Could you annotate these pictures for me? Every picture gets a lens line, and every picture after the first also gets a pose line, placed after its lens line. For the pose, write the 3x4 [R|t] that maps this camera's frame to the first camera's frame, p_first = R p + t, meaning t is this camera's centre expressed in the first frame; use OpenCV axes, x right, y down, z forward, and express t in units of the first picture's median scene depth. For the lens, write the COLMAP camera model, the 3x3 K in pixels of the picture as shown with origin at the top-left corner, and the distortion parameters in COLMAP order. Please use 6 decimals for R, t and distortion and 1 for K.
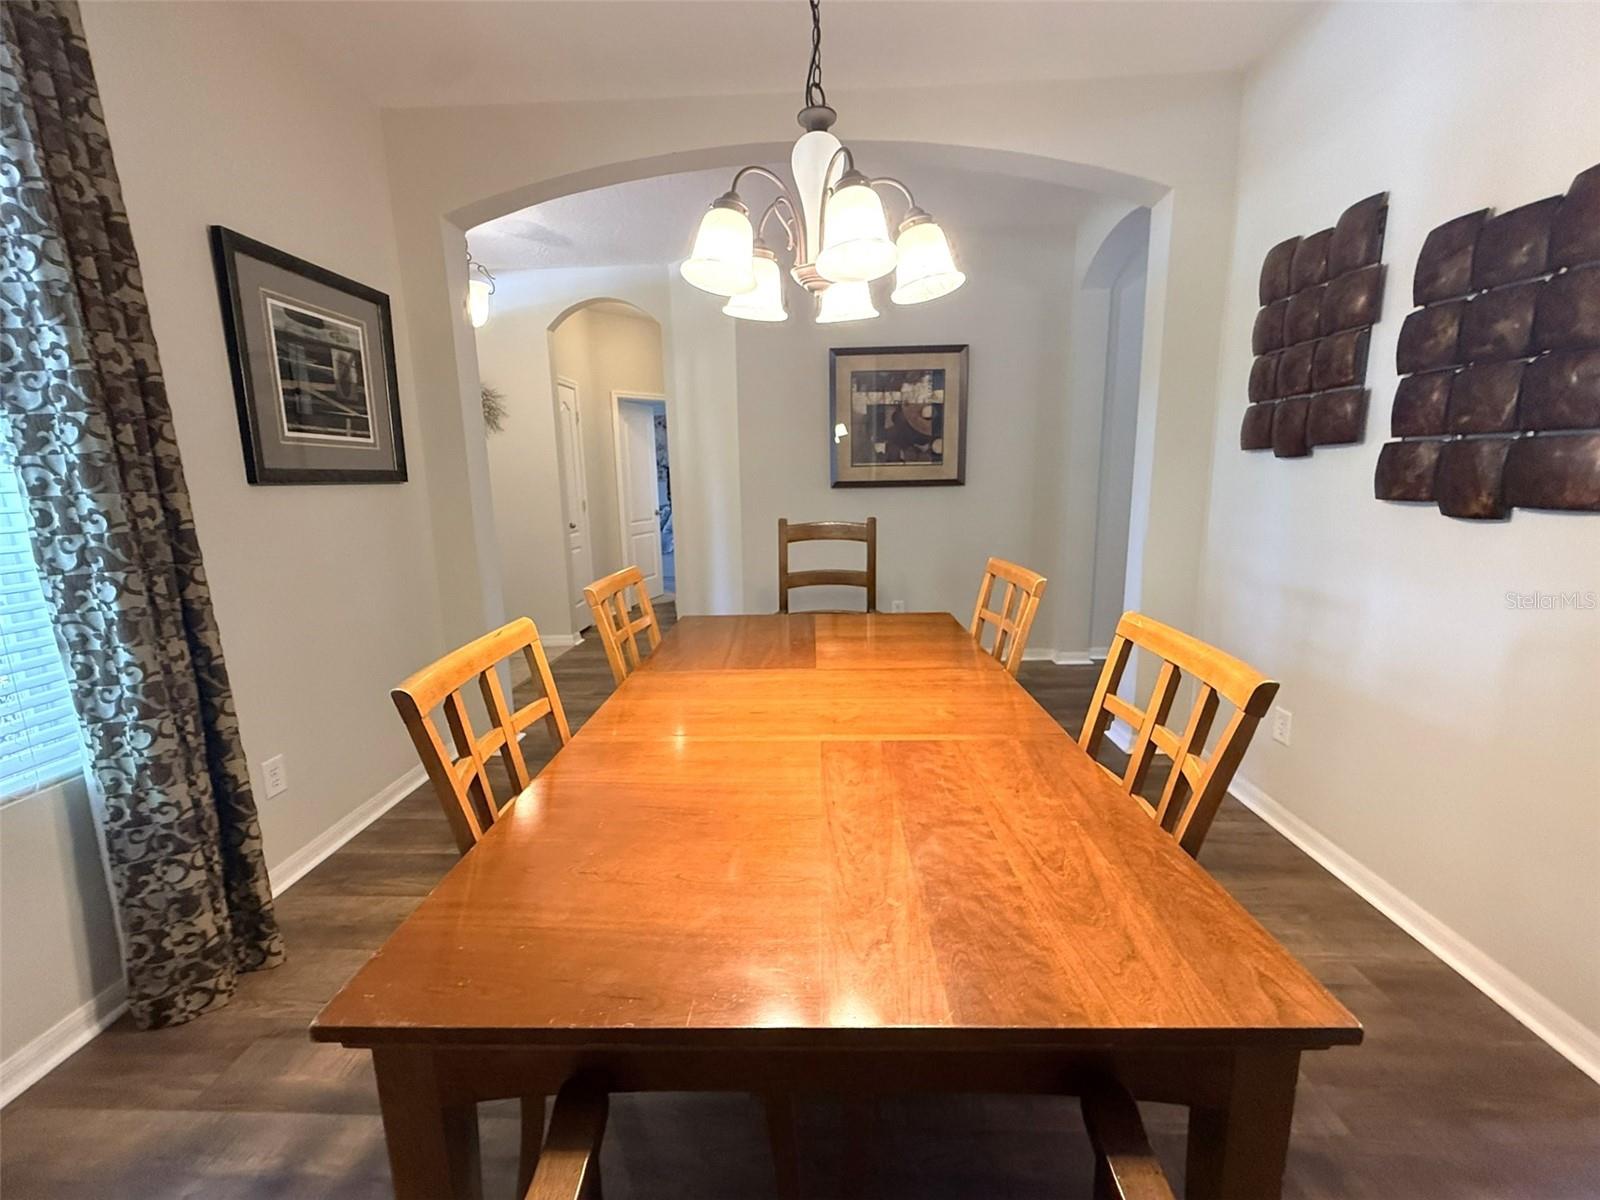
lens RADIAL K [[652.1, 0, 803.7], [0, 652.1, 595.7], [0, 0, 1]] dist [-0.000350, -0.000164]
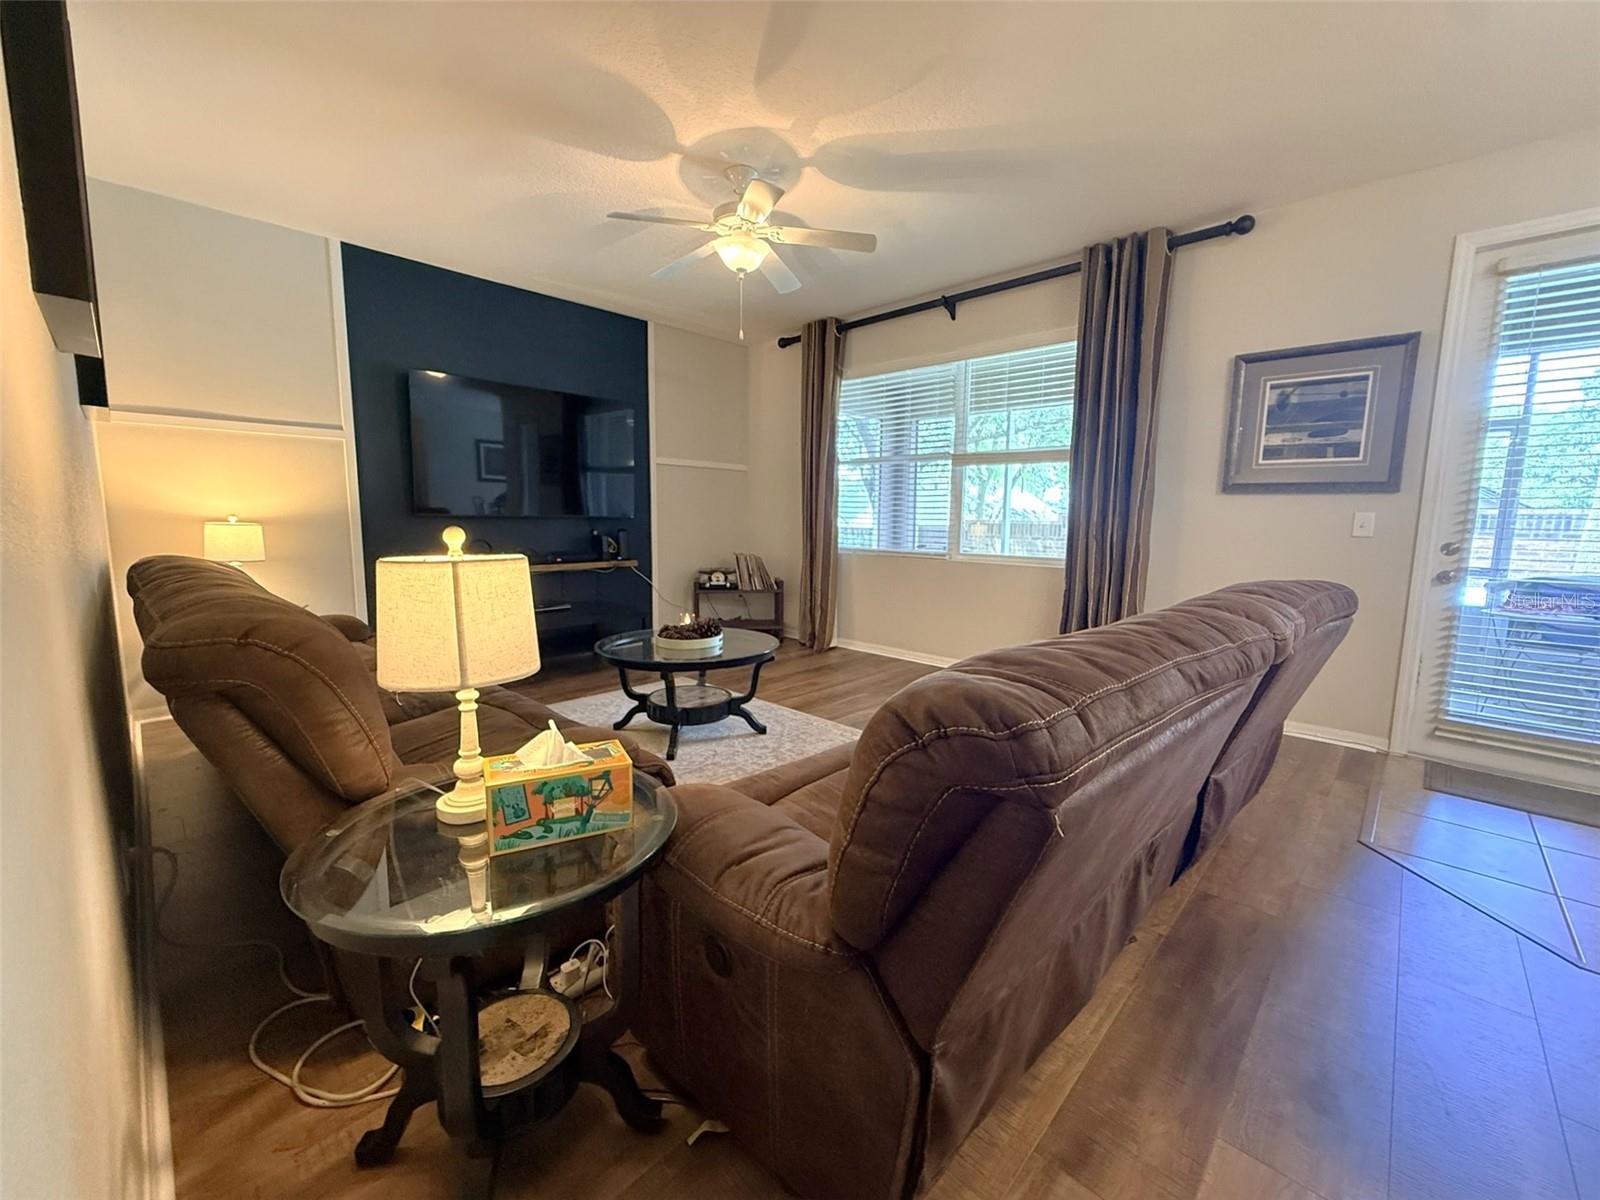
lens RADIAL K [[652.1, 0, 803.7], [0, 652.1, 595.7], [0, 0, 1]] dist [-0.000350, -0.000164]
pose [[-0.668514, 0.110429, -0.735455, 1.269876], [-0.131278, 0.955863, 0.262853, -0.218380], [0.732021, 0.272271, -0.624511, 1.329382]]
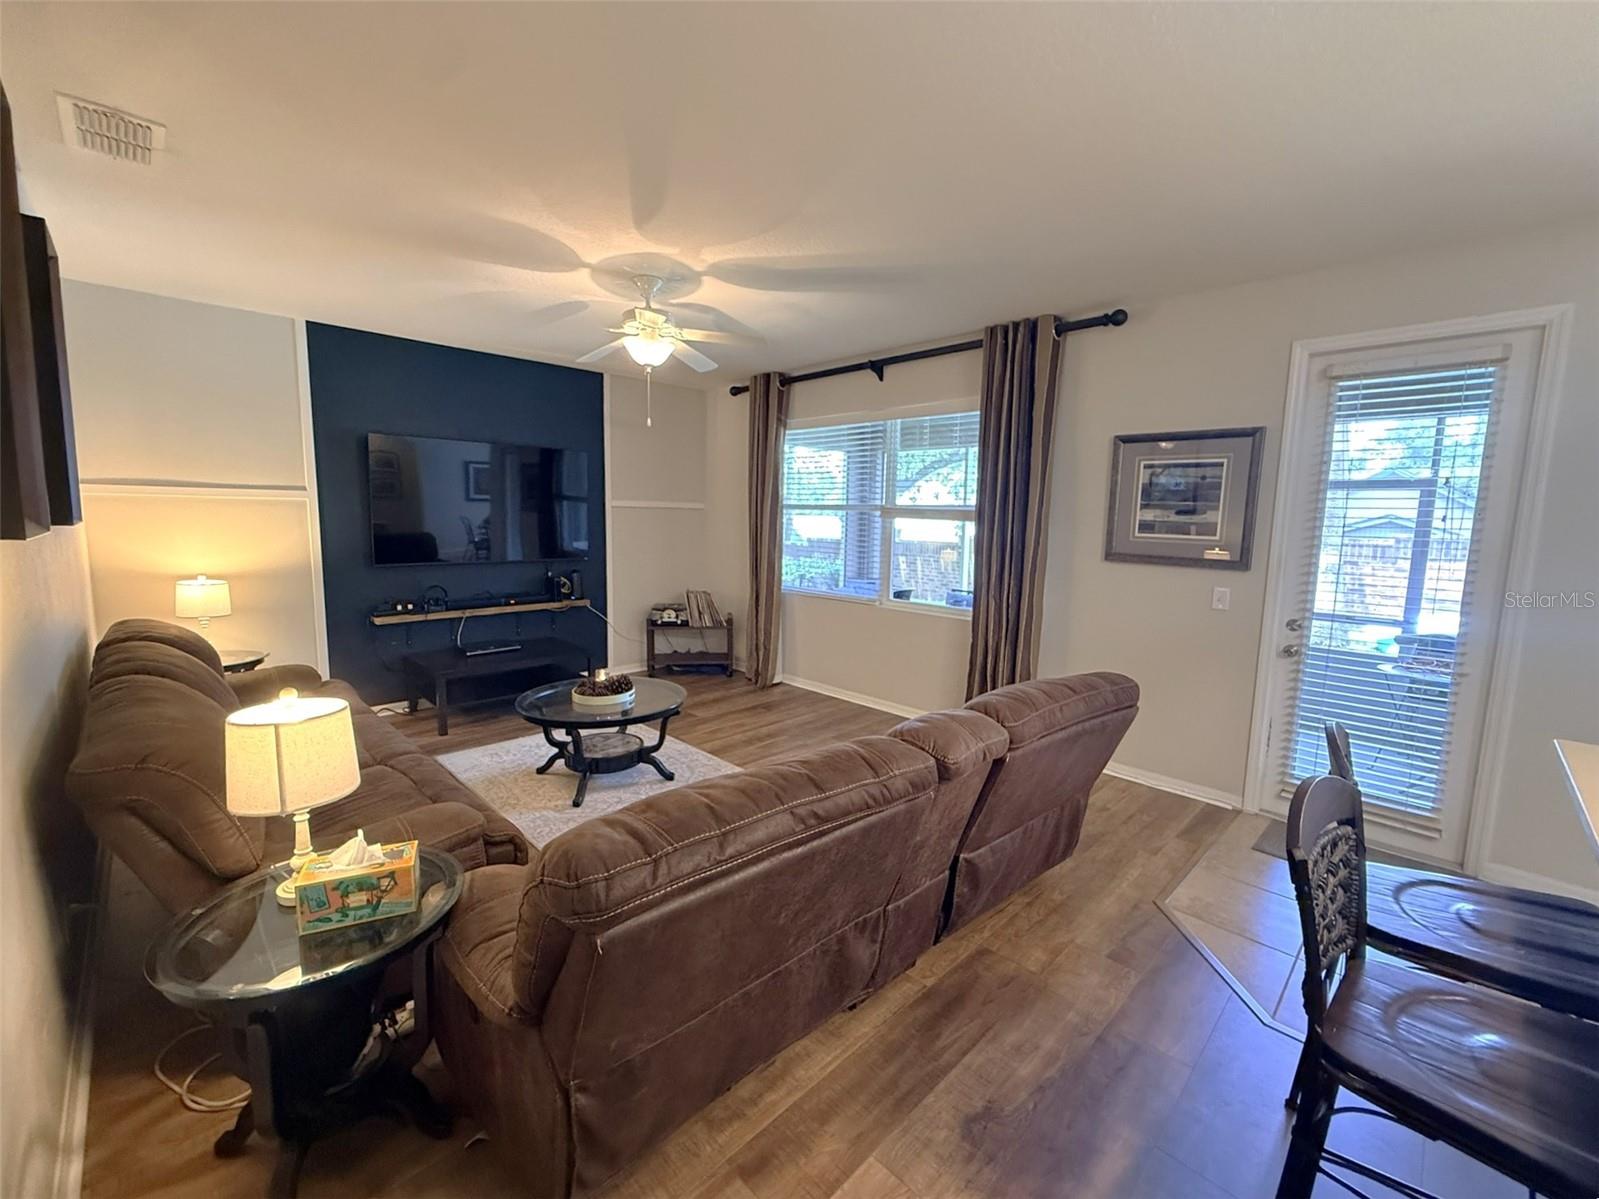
lens RADIAL K [[668.6, 0, 802.5], [0, 668.6, 594.9], [0, 0, 1]] dist [0.001628, -0.000109]
pose [[-0.688378, 0.100937, -0.718295, 1.193975], [-0.135389, 0.954988, 0.263947, -0.469669], [0.712605, 0.278944, -0.643727, 1.633474]]
